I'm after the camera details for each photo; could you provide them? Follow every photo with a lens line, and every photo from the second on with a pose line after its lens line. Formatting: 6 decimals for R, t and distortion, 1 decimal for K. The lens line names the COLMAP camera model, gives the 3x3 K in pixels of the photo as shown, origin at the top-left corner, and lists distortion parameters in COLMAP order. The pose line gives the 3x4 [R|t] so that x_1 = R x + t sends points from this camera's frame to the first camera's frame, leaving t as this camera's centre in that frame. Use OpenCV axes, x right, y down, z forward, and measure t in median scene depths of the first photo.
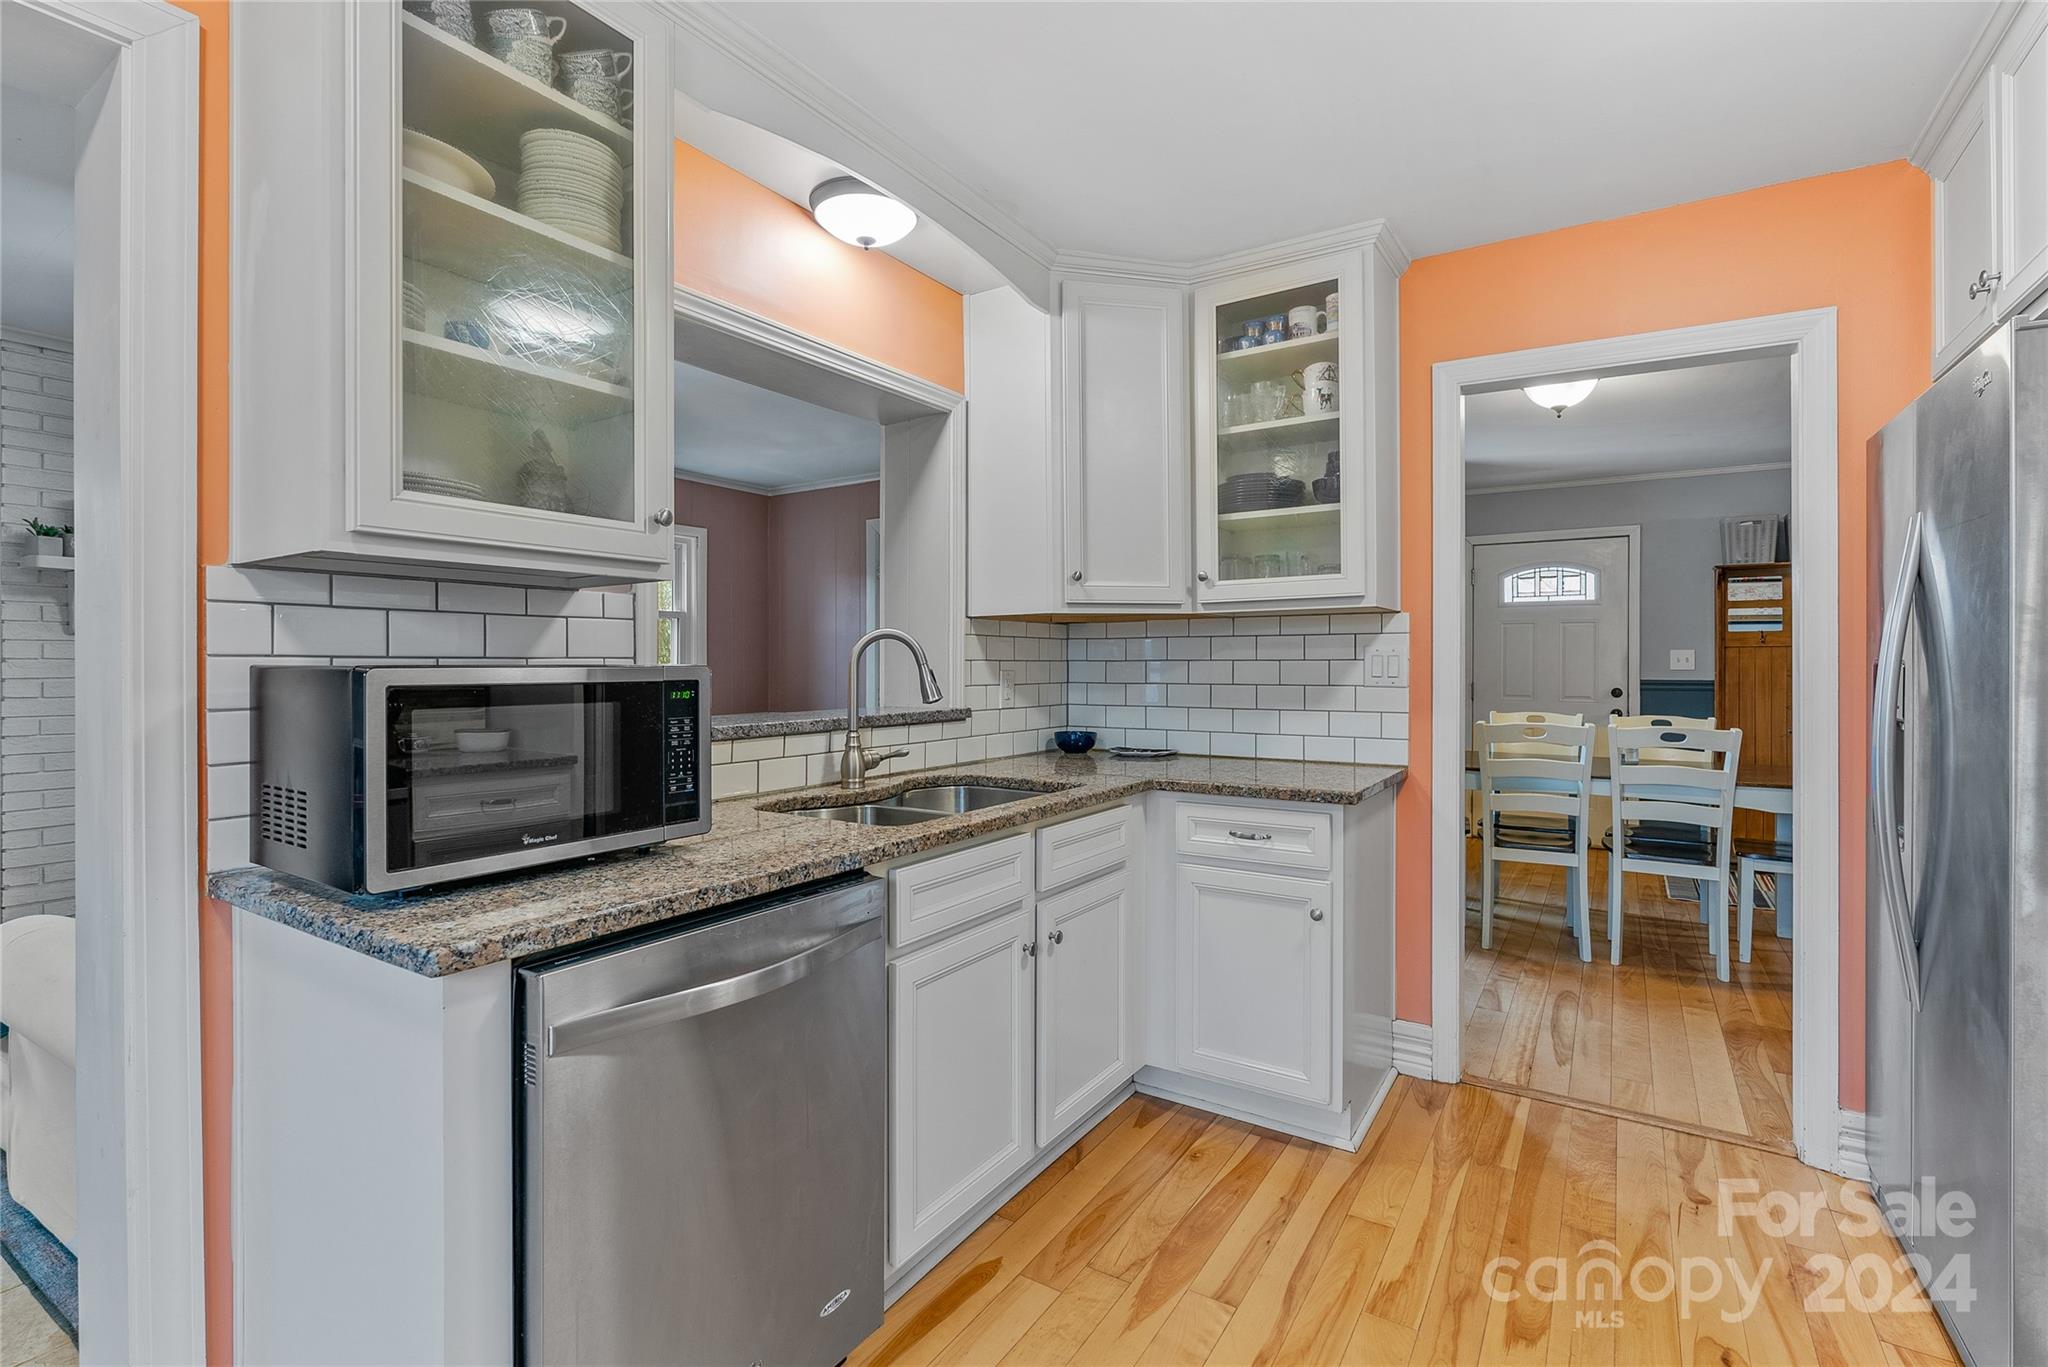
lens RADIAL K [[942.8, 0, 1024.3], [0, 942.8, 666.0], [0, 0, 1]] dist [-0.013112, 0.005763]
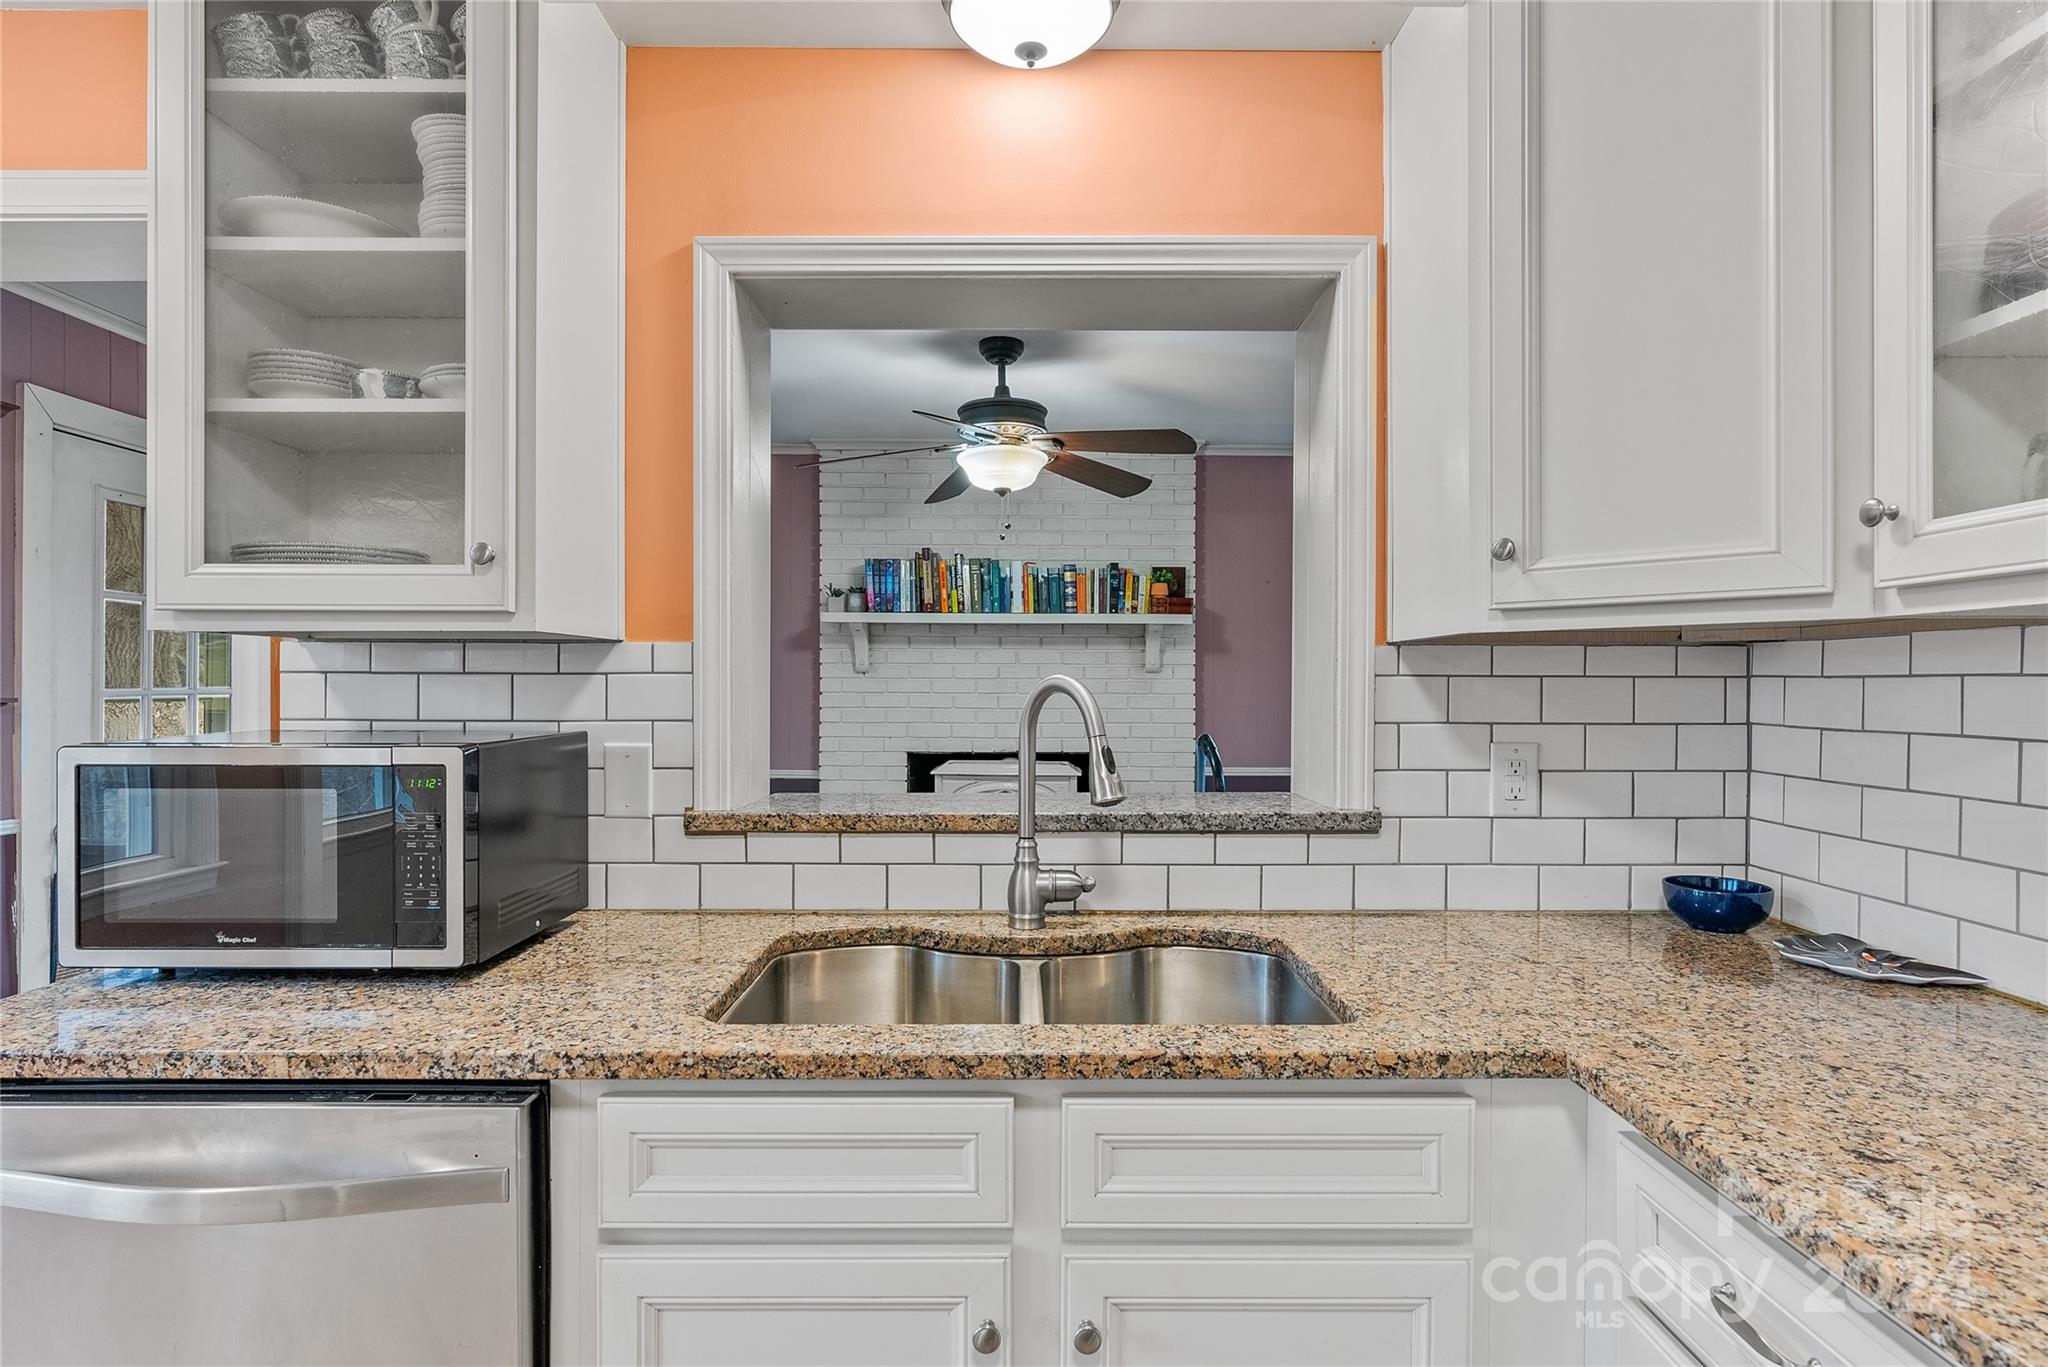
lens RADIAL K [[1041.9, 0, 1019.3], [0, 1041.9, 683.1], [0, 0, 1]] dist [-0.006687, 0.002453]
pose [[0.545091, 0.004084, -0.838367, 0.368429], [-0.004317, 0.999989, 0.002064, -0.033030], [0.838366, 0.002495, 0.545102, 0.562298]]
